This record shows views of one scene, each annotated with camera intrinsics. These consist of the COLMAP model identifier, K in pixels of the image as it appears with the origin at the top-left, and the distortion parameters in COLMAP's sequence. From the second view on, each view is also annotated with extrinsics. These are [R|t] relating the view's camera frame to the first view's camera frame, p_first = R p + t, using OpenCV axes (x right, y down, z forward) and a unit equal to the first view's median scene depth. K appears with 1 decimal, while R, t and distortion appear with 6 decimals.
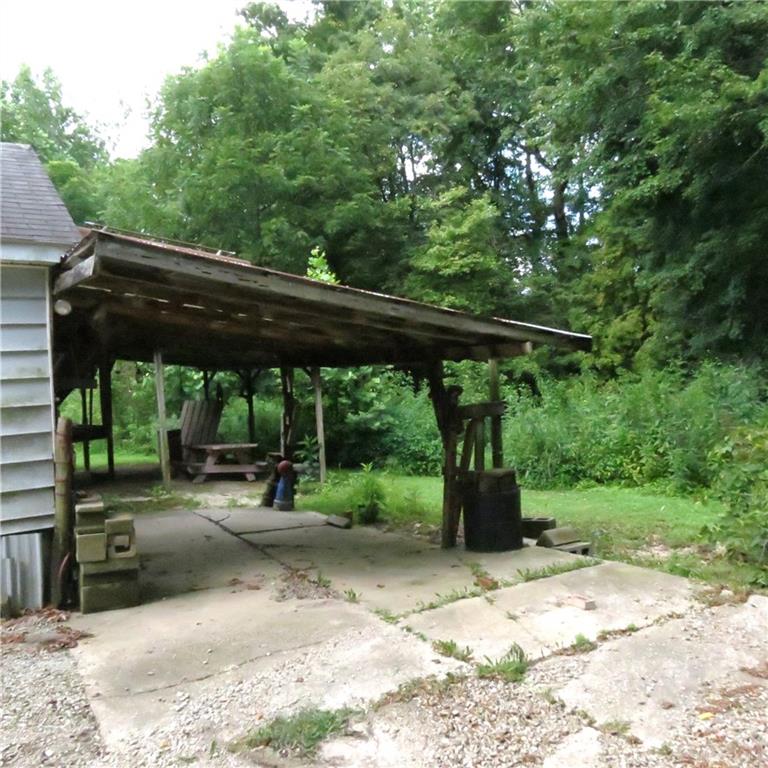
lens RADIAL K [[721.4, 0, 384.0], [0, 721.4, 384.0], [0, 0, 1]] dist [-0.029345, 0.002771]
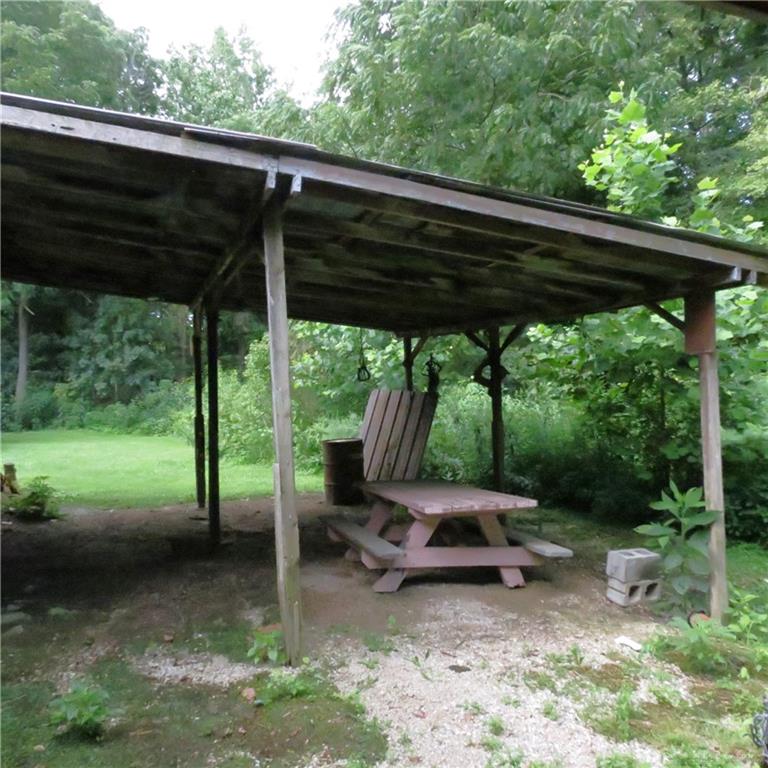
lens RADIAL K [[721.4, 0, 384.0], [0, 721.4, 384.0], [0, 0, 1]] dist [-0.029345, 0.002771]
pose [[0.963208, 0.024564, -0.267632, -0.123337], [-0.023498, 0.999698, 0.007186, 0.015813], [0.267728, -0.000632, 0.963494, 0.488106]]
